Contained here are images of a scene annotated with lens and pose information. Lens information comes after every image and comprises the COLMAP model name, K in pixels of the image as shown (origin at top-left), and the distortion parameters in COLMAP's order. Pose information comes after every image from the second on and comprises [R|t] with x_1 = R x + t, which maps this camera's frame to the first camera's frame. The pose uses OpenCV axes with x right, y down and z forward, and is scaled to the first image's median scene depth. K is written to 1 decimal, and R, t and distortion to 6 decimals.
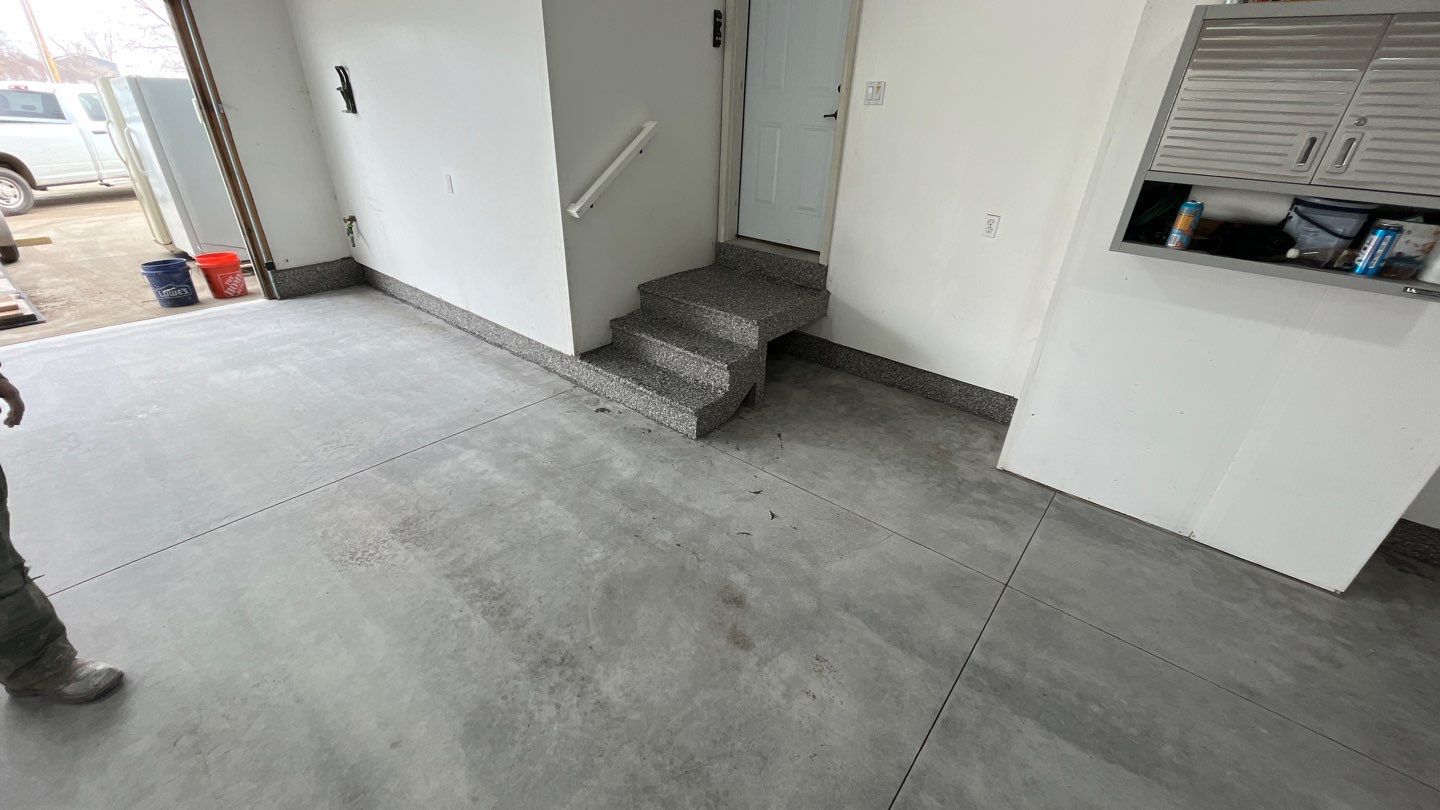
lens RADIAL K [[578.9, 0, 717.0], [0, 578.9, 408.9], [0, 0, 1]] dist [-0.001989, -0.000955]
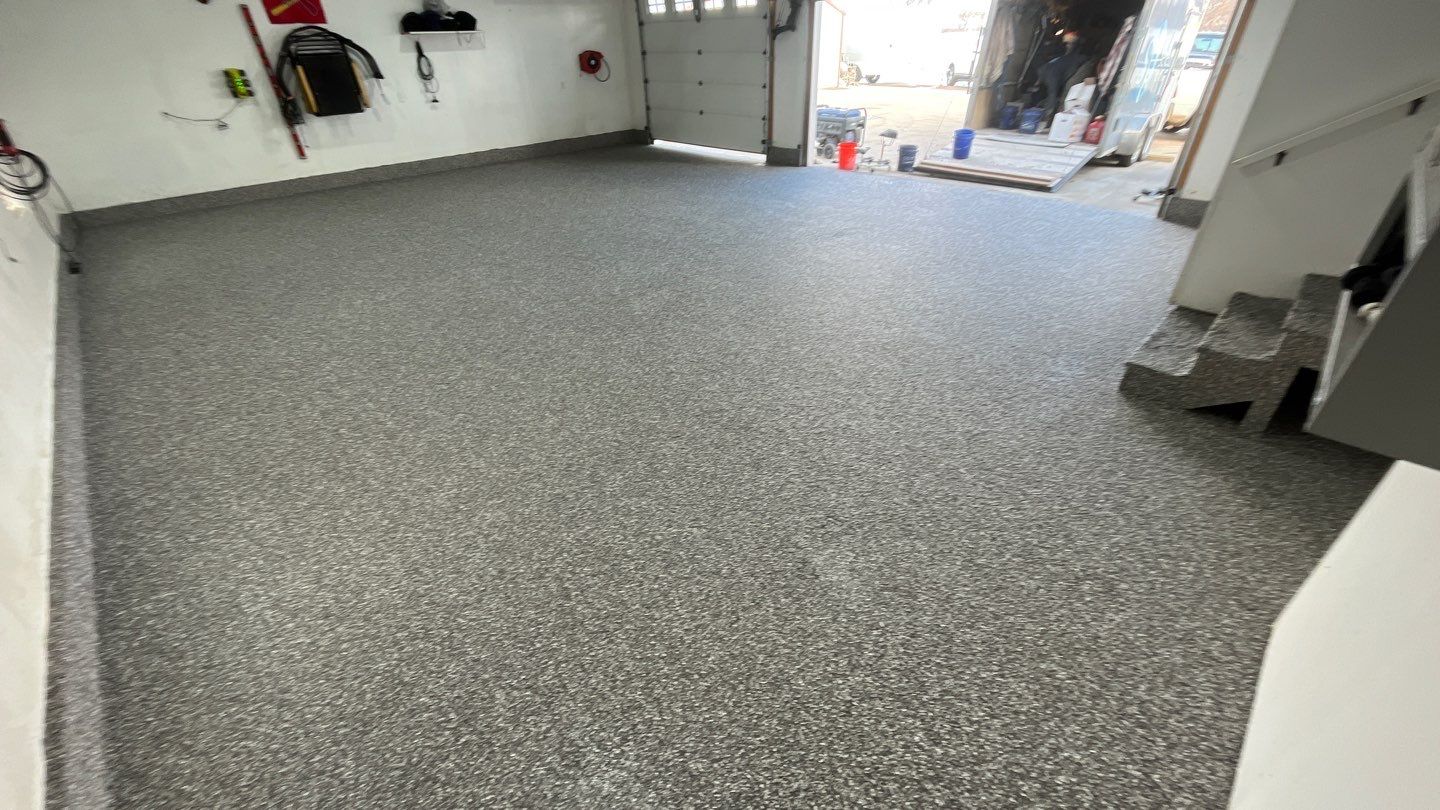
lens RADIAL K [[578.9, 0, 716.9], [0, 578.9, 409.7], [0, 0, 1]] dist [-0.001989, -0.000955]
pose [[-0.102391, 0.511983, -0.852872, 0.856431], [-0.456227, 0.737716, 0.497626, -0.100551], [0.883953, 0.440056, 0.158045, 0.204029]]
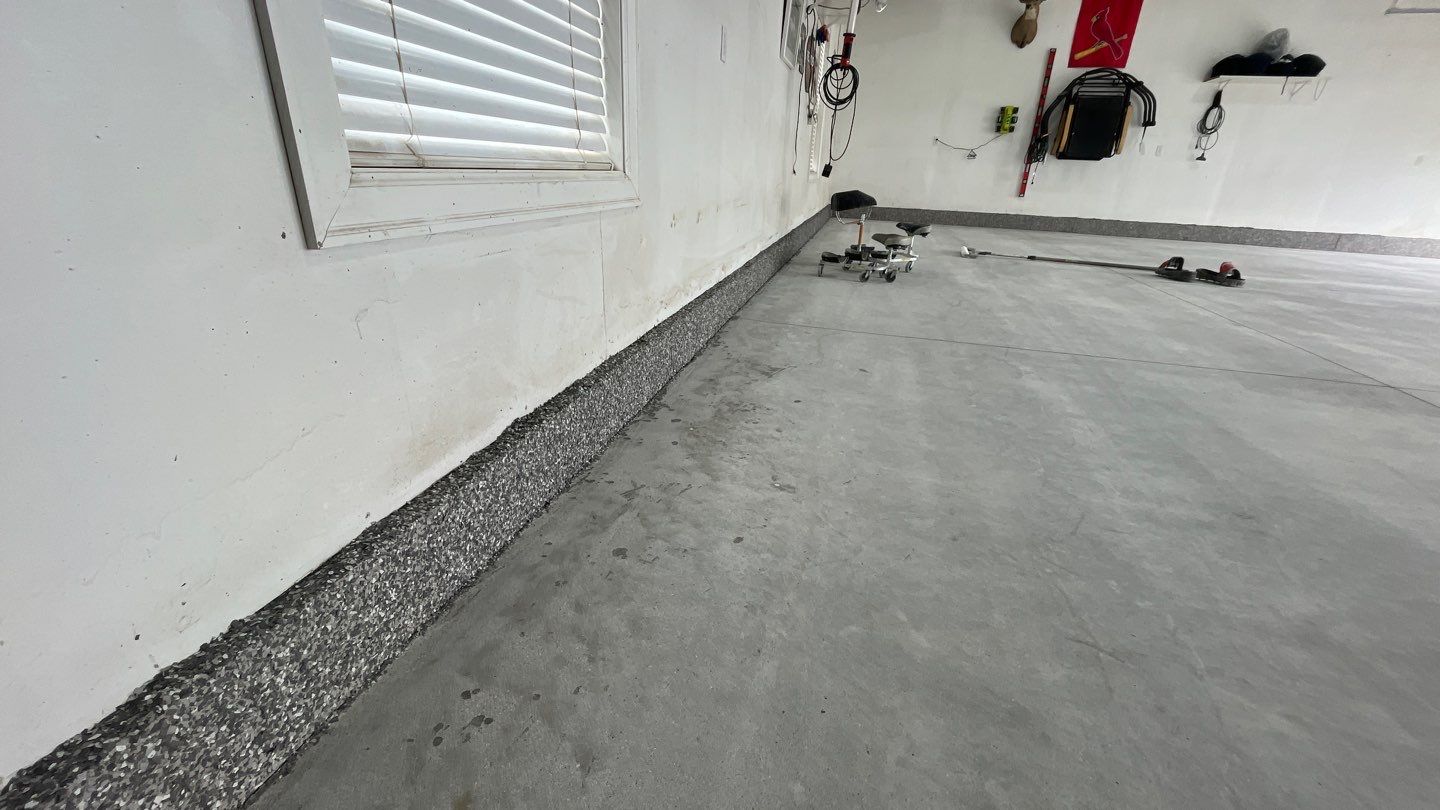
lens RADIAL K [[578.9, 0, 714.6], [0, 578.9, 409.1], [0, 0, 1]] dist [-0.001989, -0.000955]
pose [[-0.899018, 0.103813, -0.425428, 0.699921], [-0.269164, 0.635314, 0.723828, 0.270192], [0.345423, 0.765245, -0.543216, 0.140738]]
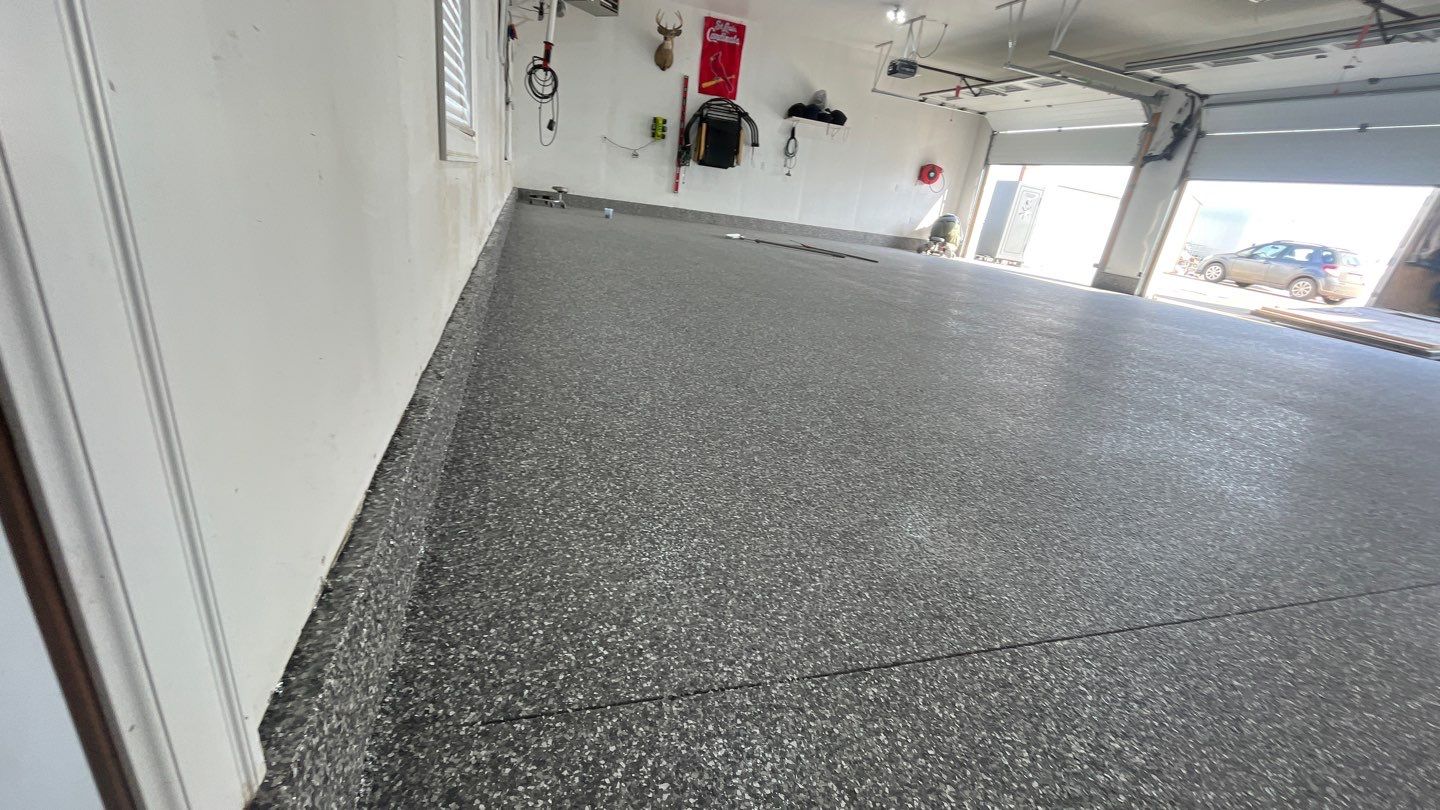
lens RADIAL K [[578.9, 0, 718.7], [0, 578.9, 409.0], [0, 0, 1]] dist [-0.001989, -0.000955]
pose [[-0.535416, 0.198861, -0.820844, 0.970049], [-0.530268, 0.677309, 0.509969, 0.228400], [0.657378, 0.708312, -0.257192, 0.285883]]
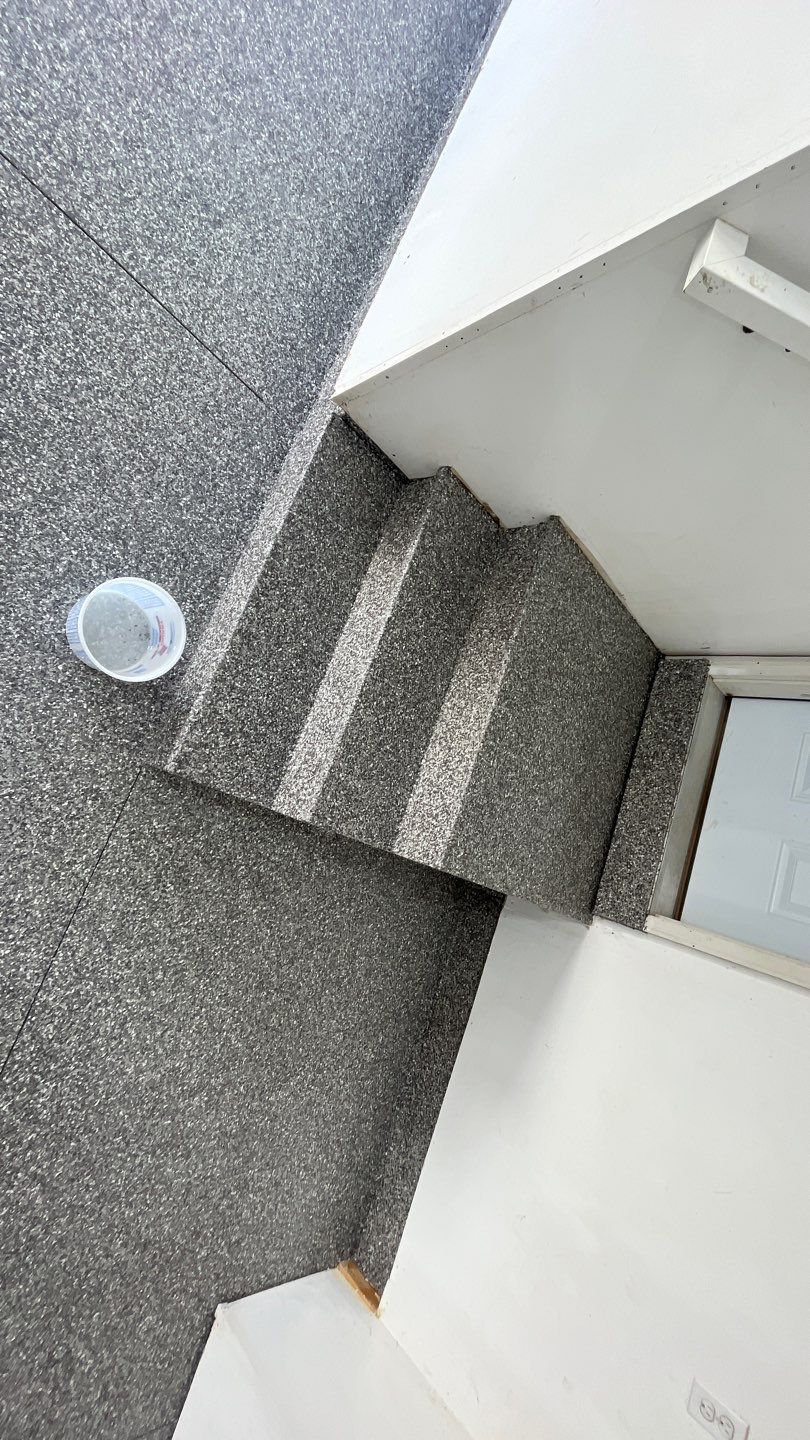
lens RADIAL K [[578.9, 0, 394.0], [0, 578.9, 713.3], [0, 0, 1]] dist [-0.001989, -0.000955]
pose [[0.176663, 0.959060, 0.221346, -0.123312], [-0.933652, 0.092096, 0.346139, -0.256736], [0.311583, -0.267810, 0.911698, 0.612601]]
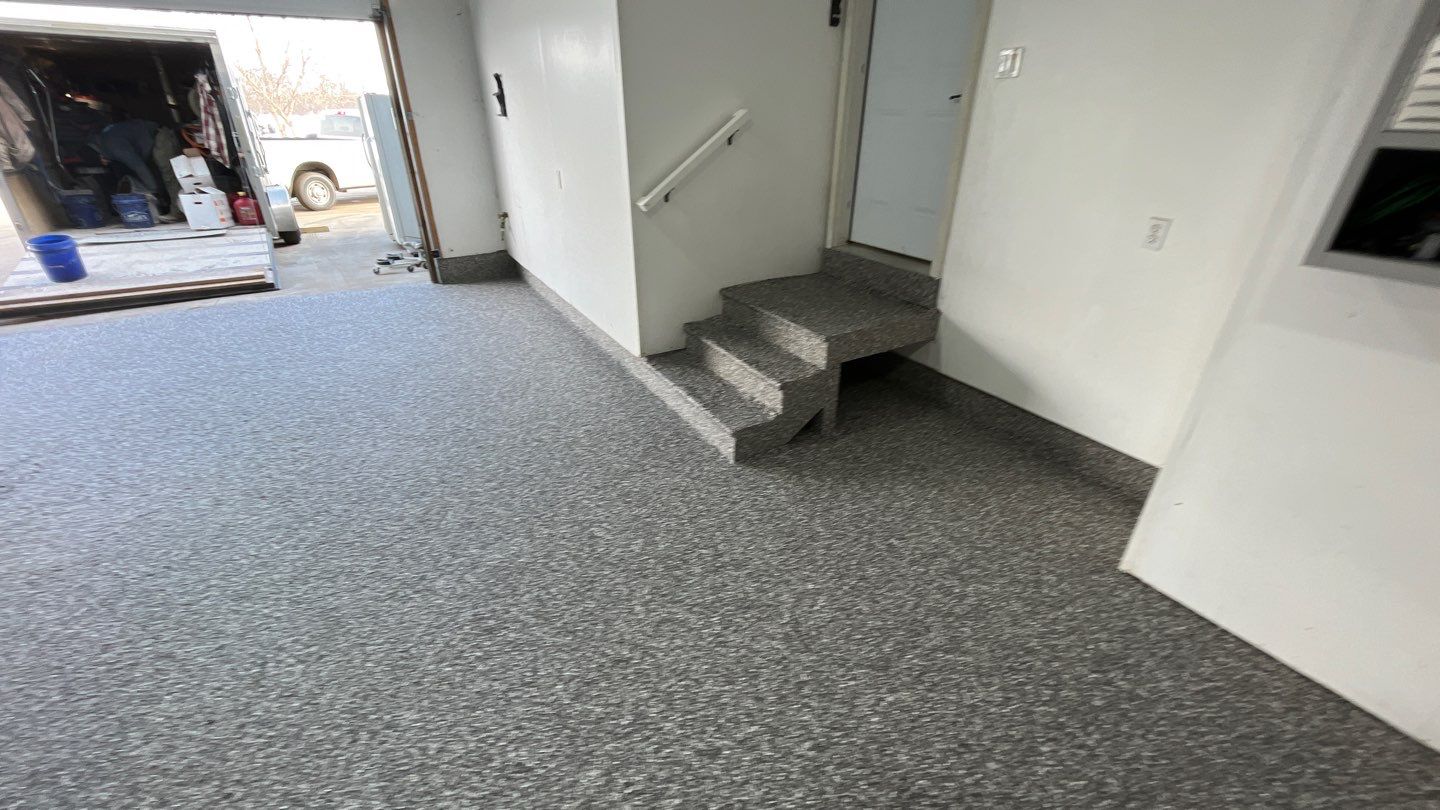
lens RADIAL K [[578.9, 0, 717.8], [0, 578.9, 408.9], [0, 0, 1]] dist [-0.001989, -0.000955]
pose [[0.943248, 0.125484, -0.307468, 0.184112], [-0.133149, 0.991088, -0.003990, -0.021464], [0.304227, 0.044702, 0.951550, 0.140984]]
